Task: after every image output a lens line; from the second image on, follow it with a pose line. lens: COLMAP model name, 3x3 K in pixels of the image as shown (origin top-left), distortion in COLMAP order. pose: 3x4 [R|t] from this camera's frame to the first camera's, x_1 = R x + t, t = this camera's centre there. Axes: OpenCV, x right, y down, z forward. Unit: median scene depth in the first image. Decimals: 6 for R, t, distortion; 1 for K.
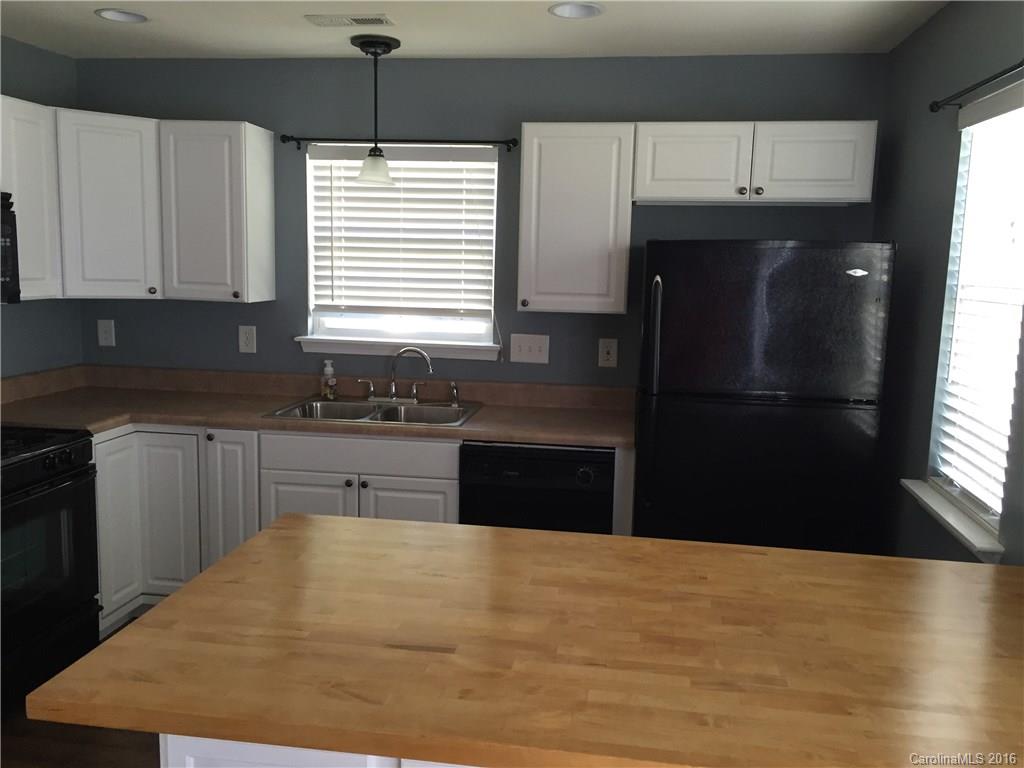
lens RADIAL K [[869.1, 0, 512.0], [0, 869.1, 384.0], [0, 0, 1]] dist [0.088554, -0.131640]
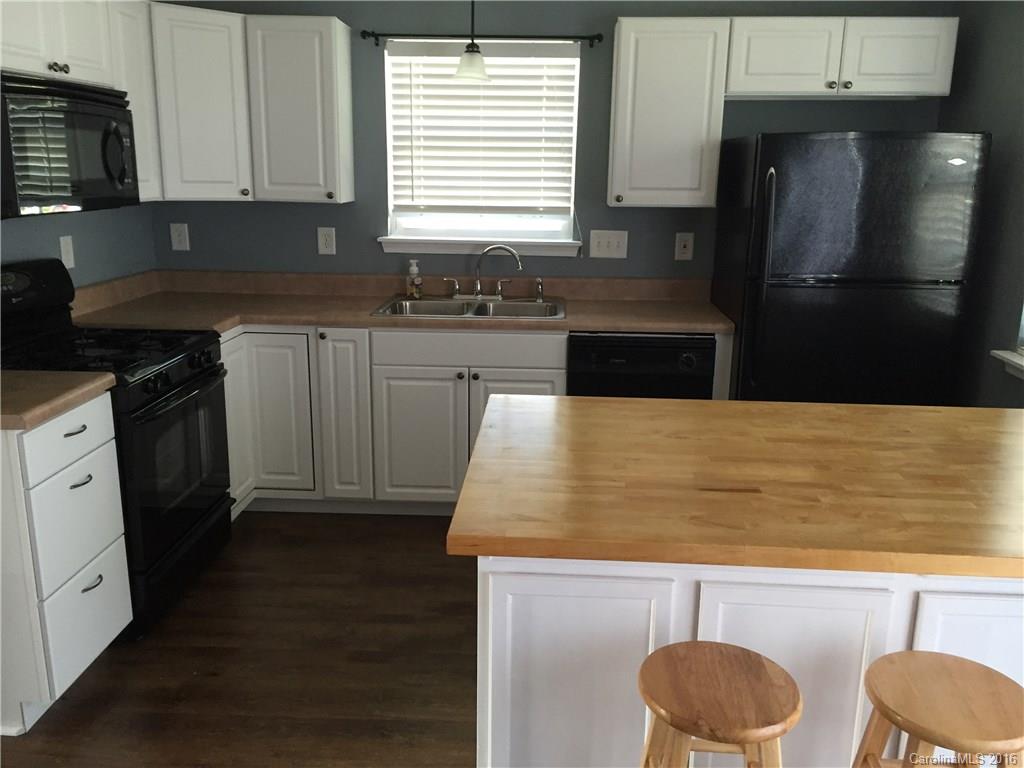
lens RADIAL K [[869.1, 0, 512.0], [0, 869.1, 384.0], [0, 0, 1]] dist [0.088554, -0.131640]
pose [[0.995632, -0.034121, 0.086904, -0.209517], [0.024877, 0.994128, 0.105312, 0.014154], [-0.089987, -0.102690, 0.990635, -0.044912]]
